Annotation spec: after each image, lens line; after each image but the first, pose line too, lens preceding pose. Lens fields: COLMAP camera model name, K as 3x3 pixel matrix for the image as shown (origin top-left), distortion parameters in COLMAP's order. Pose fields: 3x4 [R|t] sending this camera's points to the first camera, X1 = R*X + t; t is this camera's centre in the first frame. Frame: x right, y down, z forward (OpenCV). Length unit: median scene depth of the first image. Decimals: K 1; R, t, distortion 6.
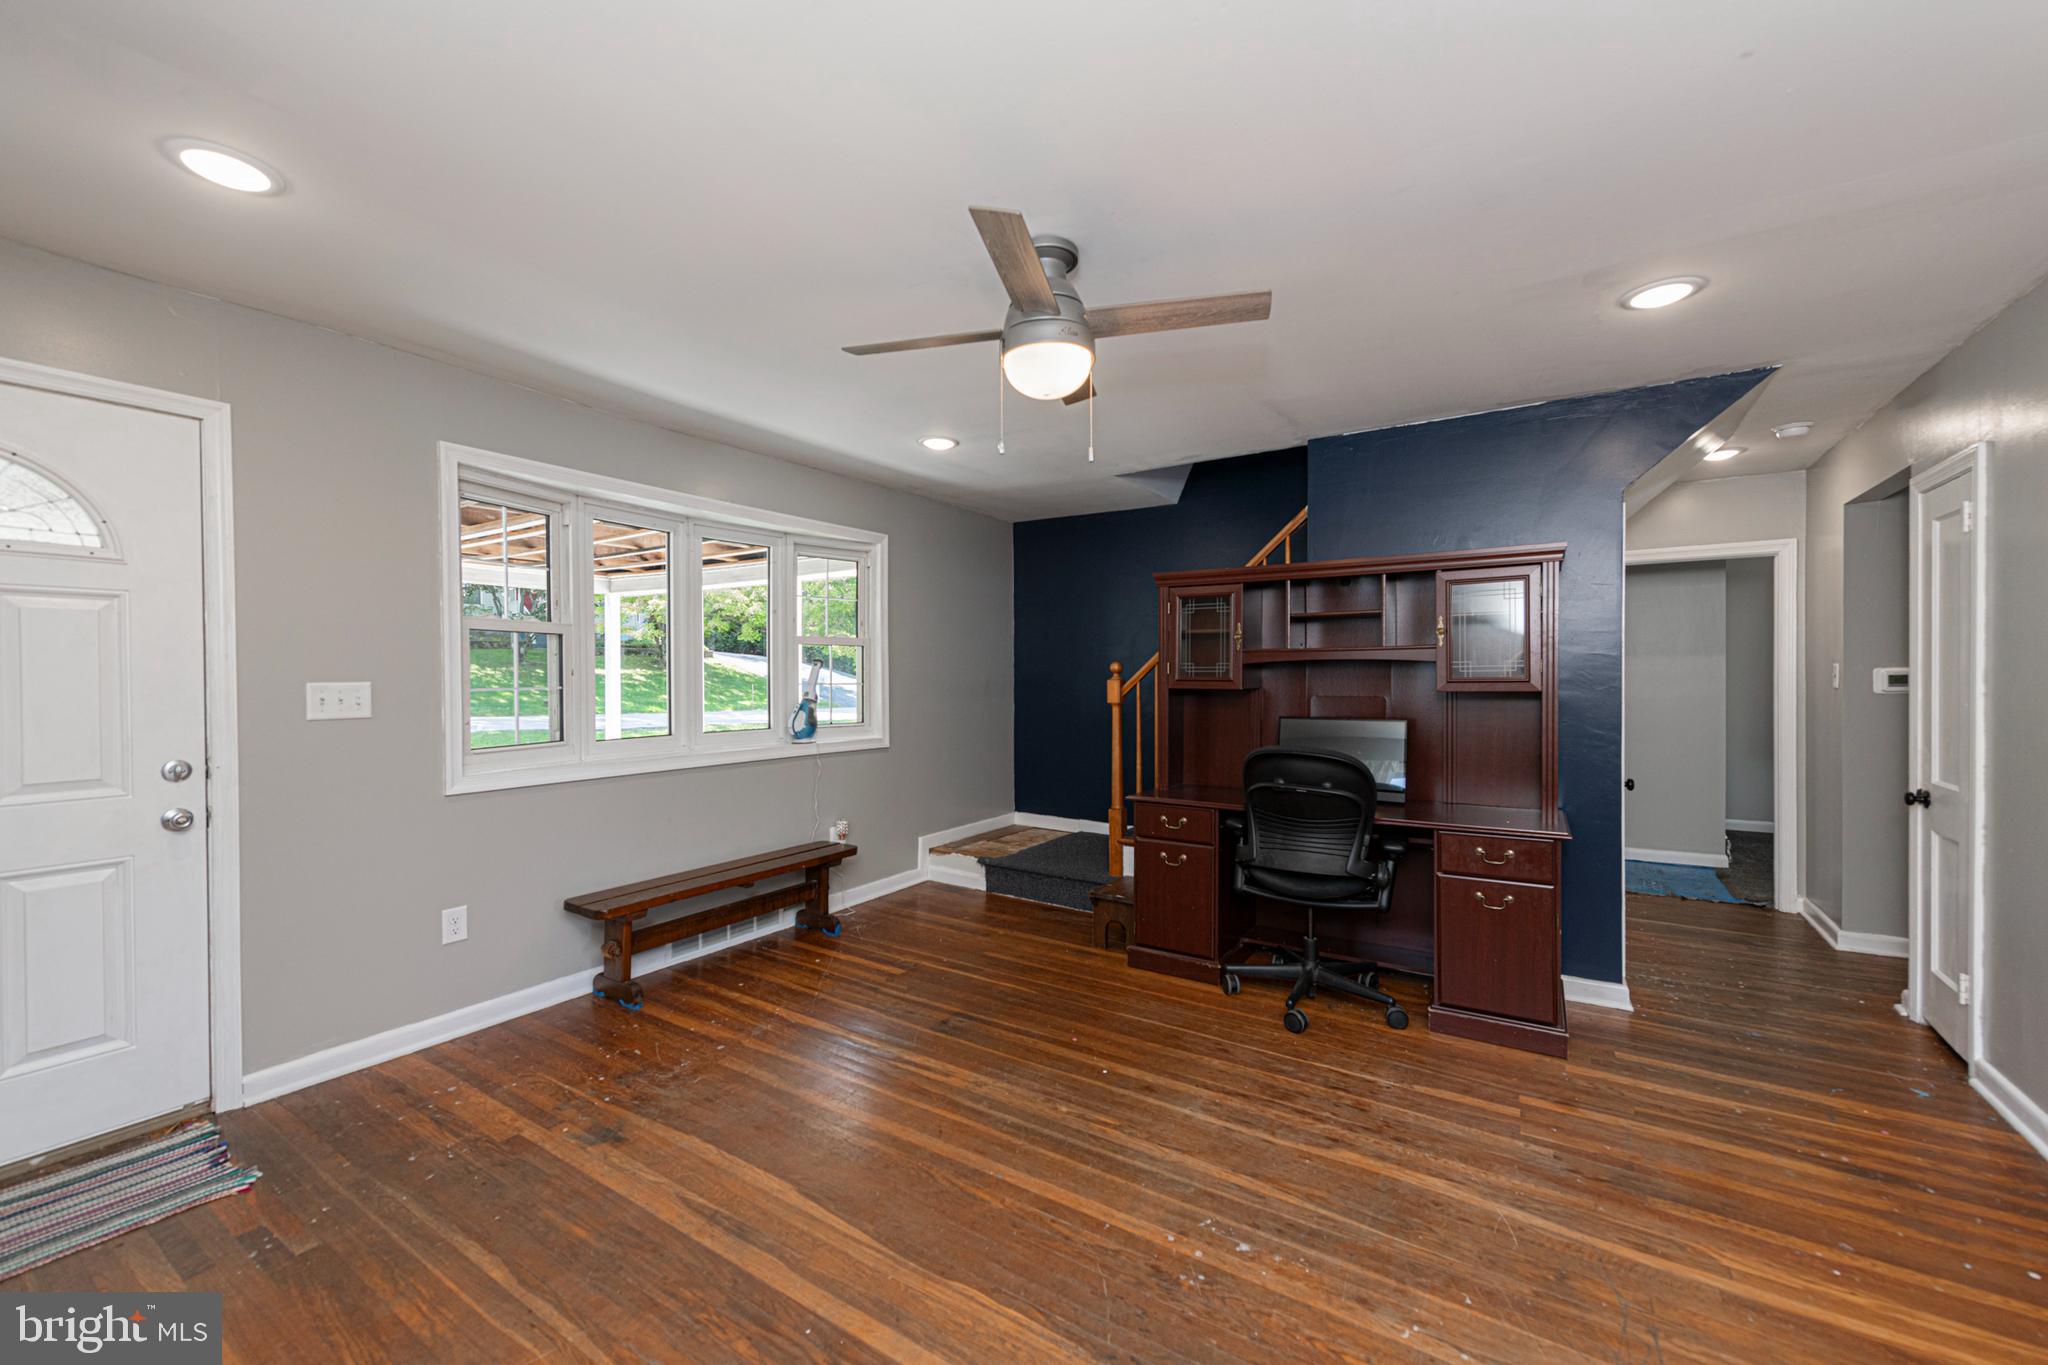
lens RADIAL K [[800.3, 0, 1047.4], [0, 800.3, 680.8], [0, 0, 1]] dist [0.001404, -0.000026]
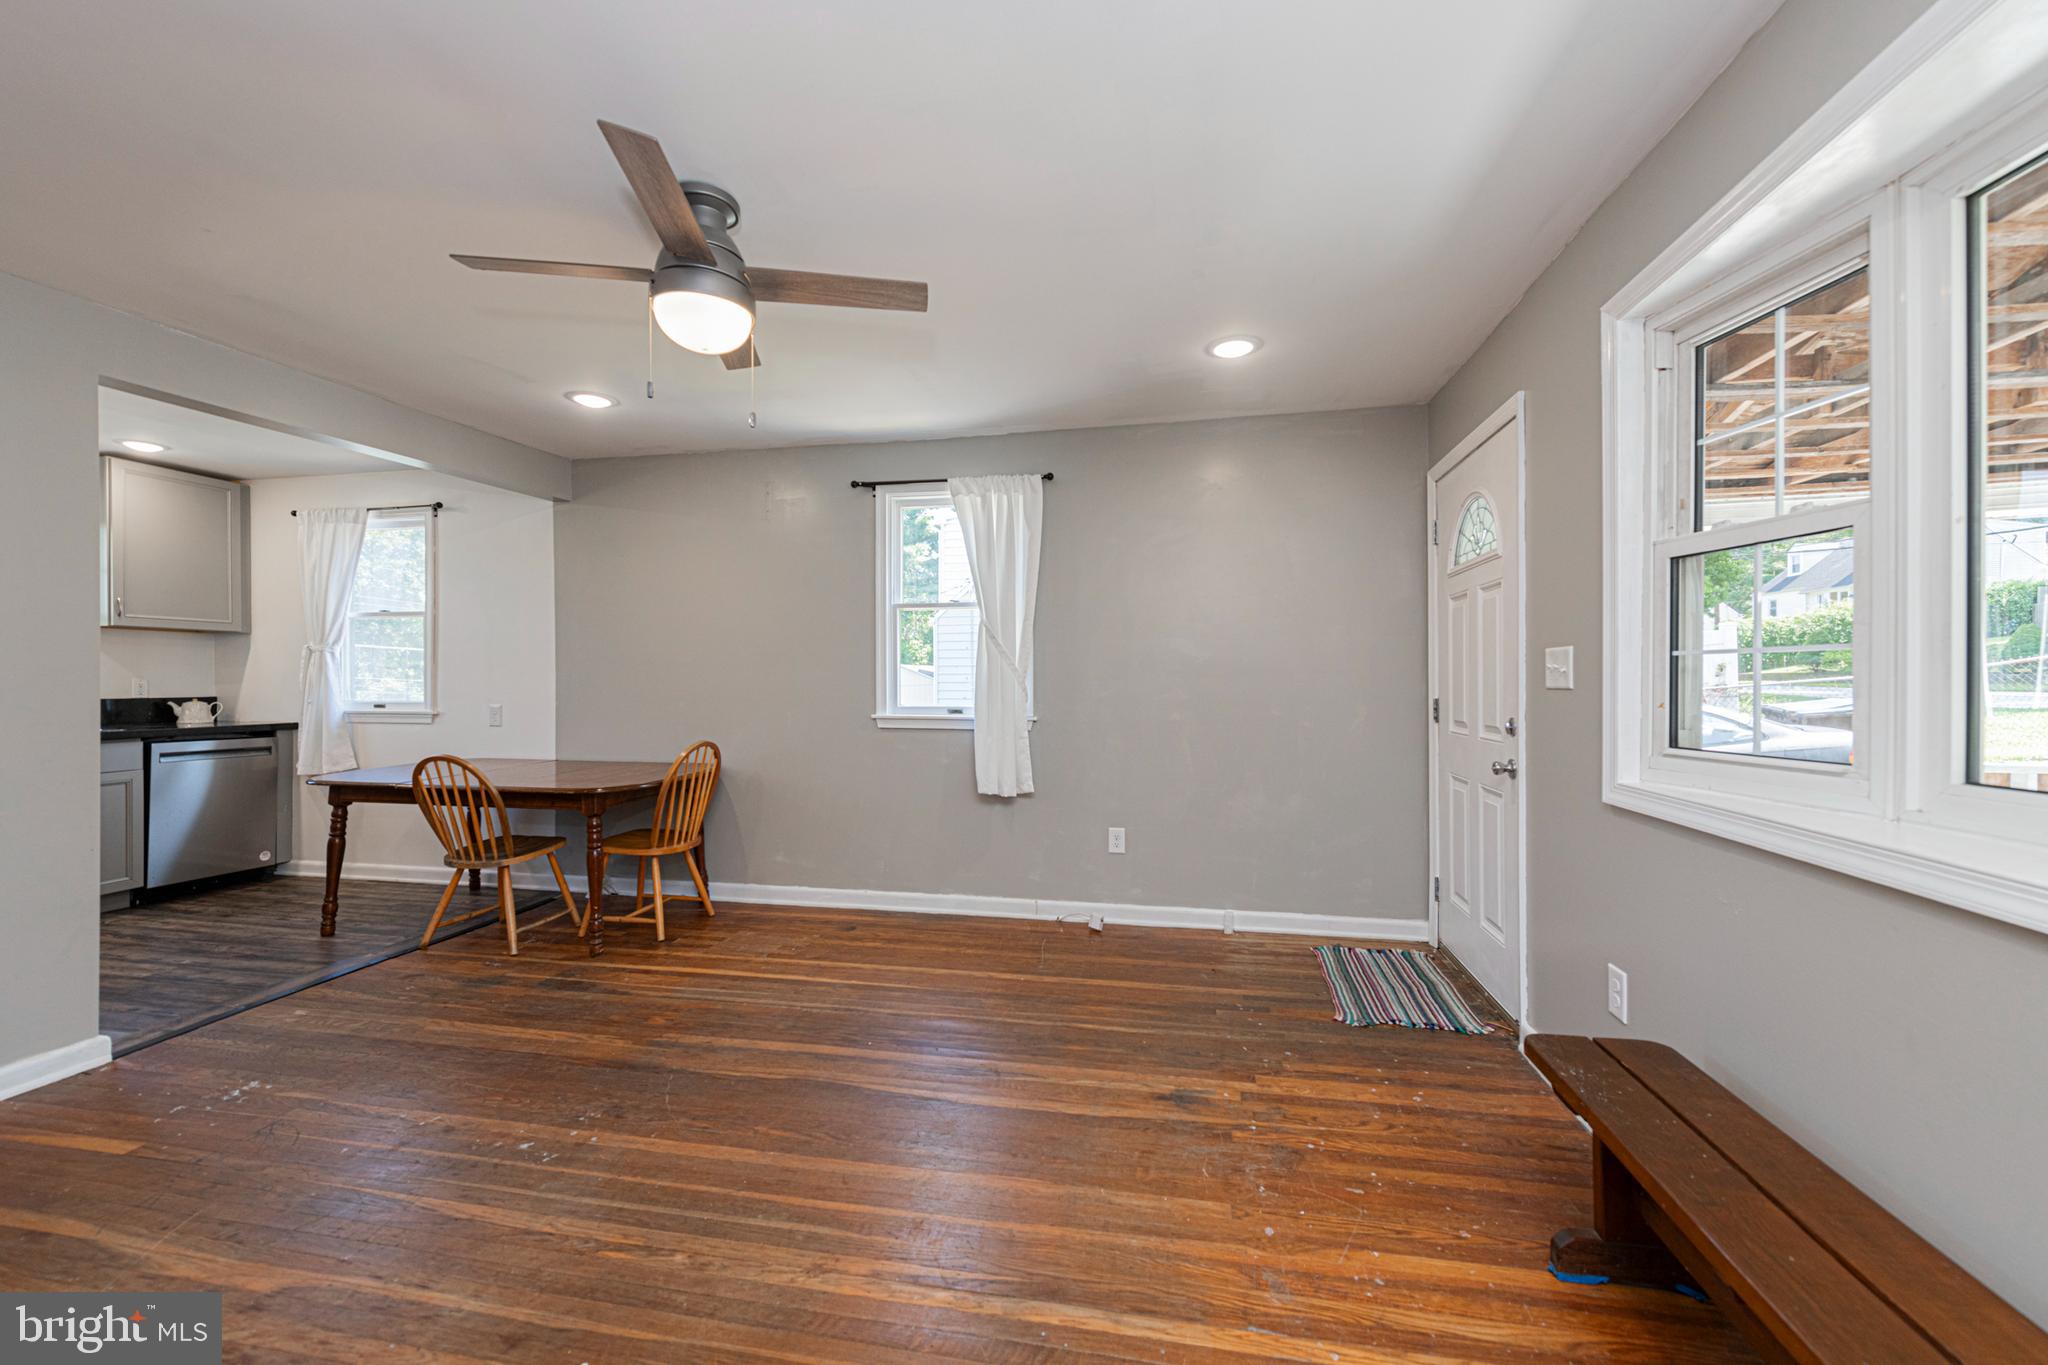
lens RADIAL K [[800.3, 0, 1047.4], [0, 800.3, 680.8], [0, 0, 1]] dist [0.001404, -0.000026]
pose [[-0.930145, 0.008131, -0.367103, -0.022705], [0.003514, 0.999906, 0.013243, 0.021340], [0.367176, 0.011028, -0.930086, 1.569637]]
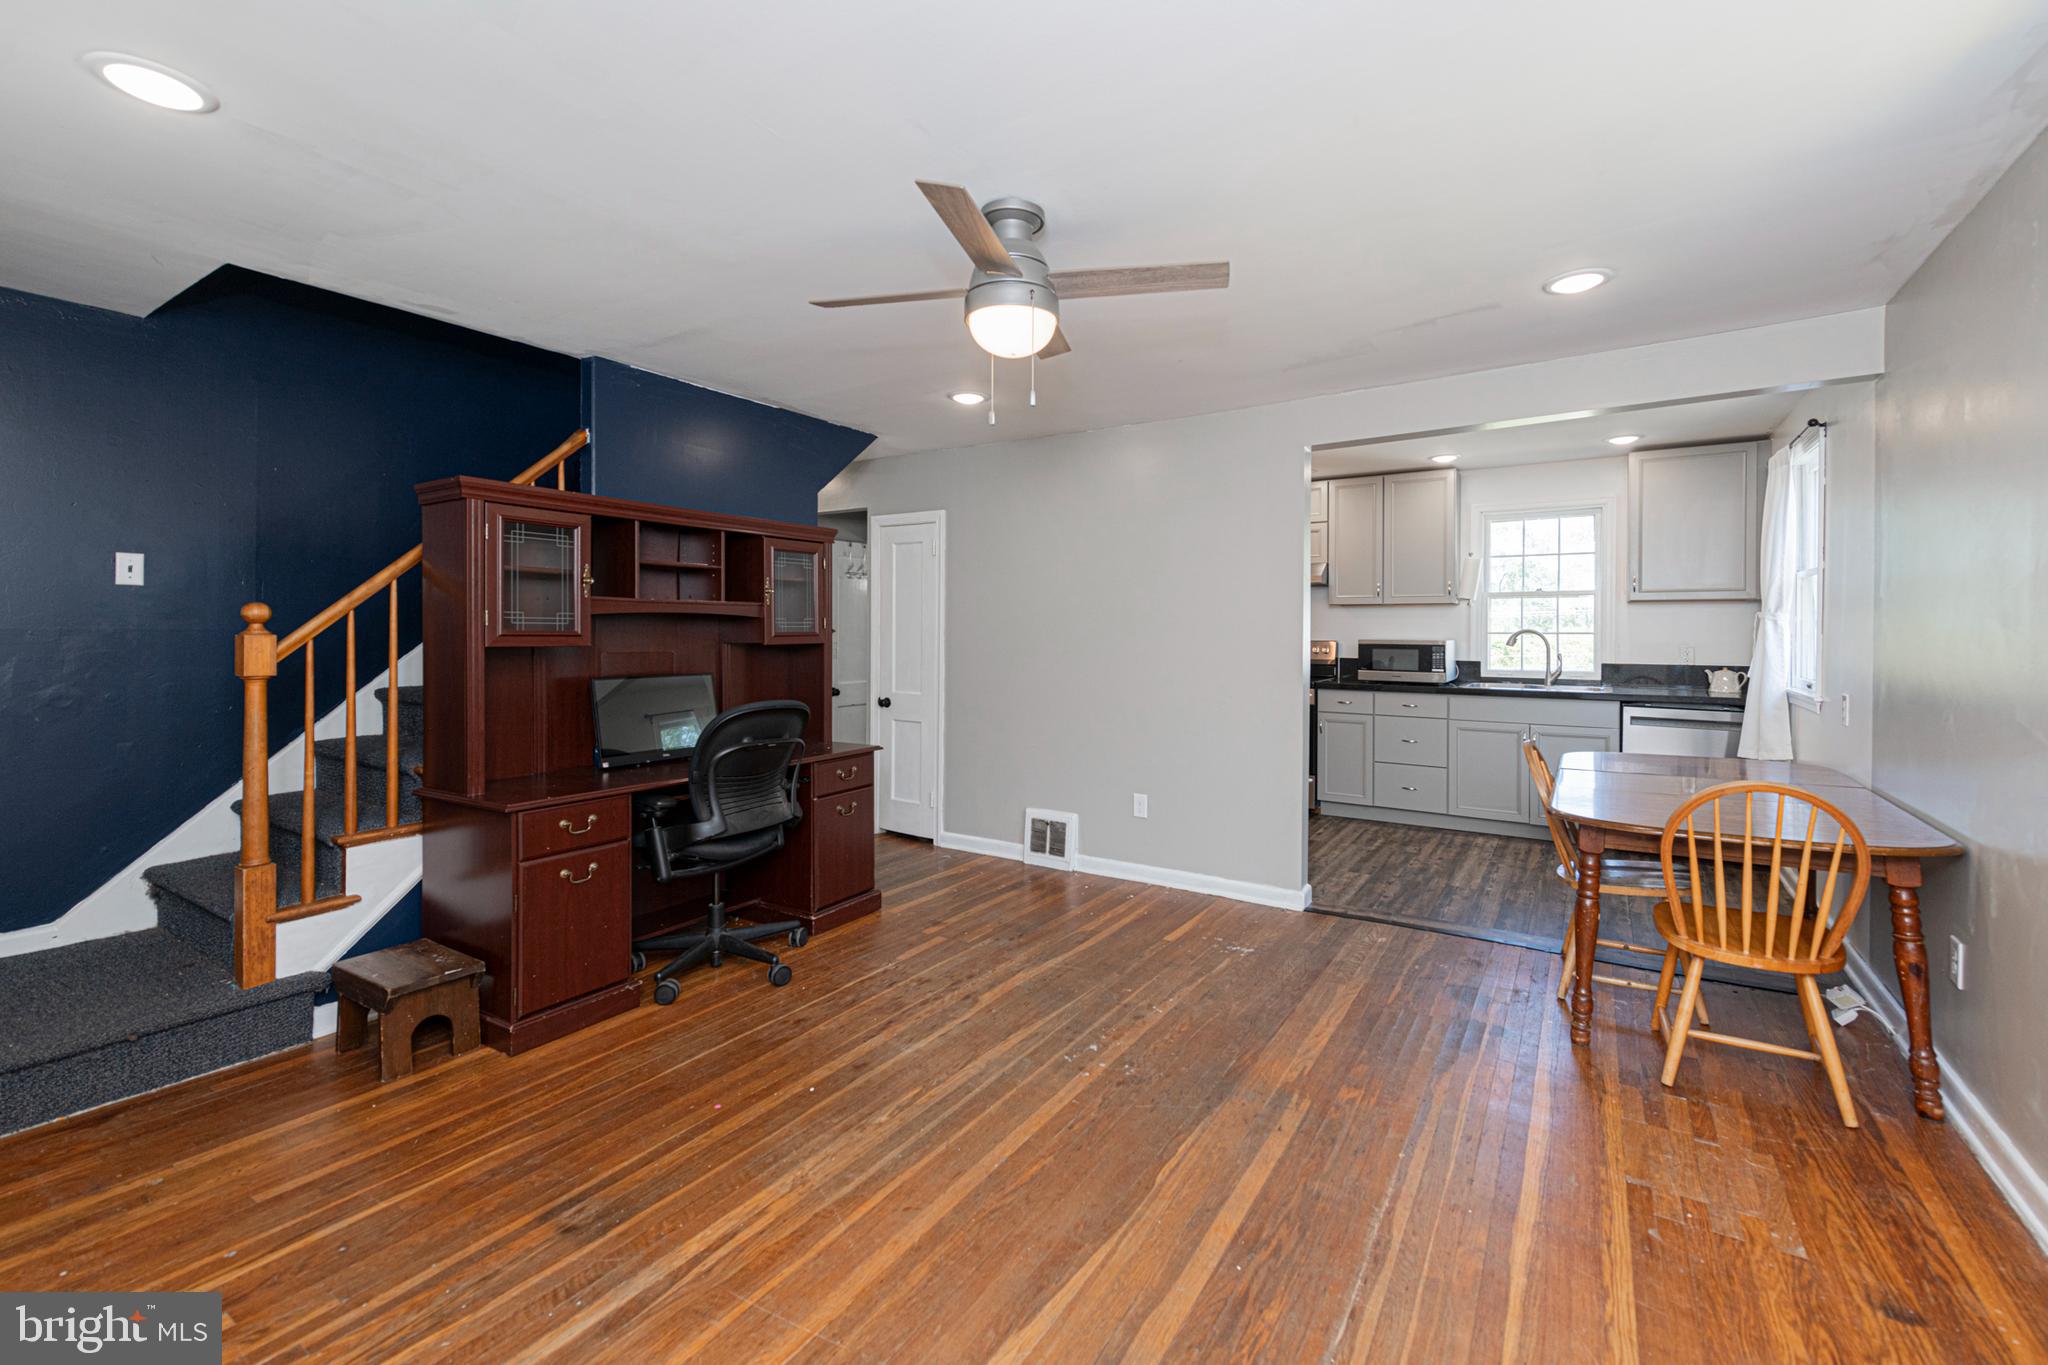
lens RADIAL K [[851.6, 0, 1026.0], [0, 851.6, 629.0], [0, 0, 1]] dist [0.000906, -0.000169]
pose [[0.015047, 0.004238, 0.999878, -0.822097], [0.002226, 0.999988, -0.004272, -0.002682], [-0.999884, 0.002290, 0.015038, 0.736112]]
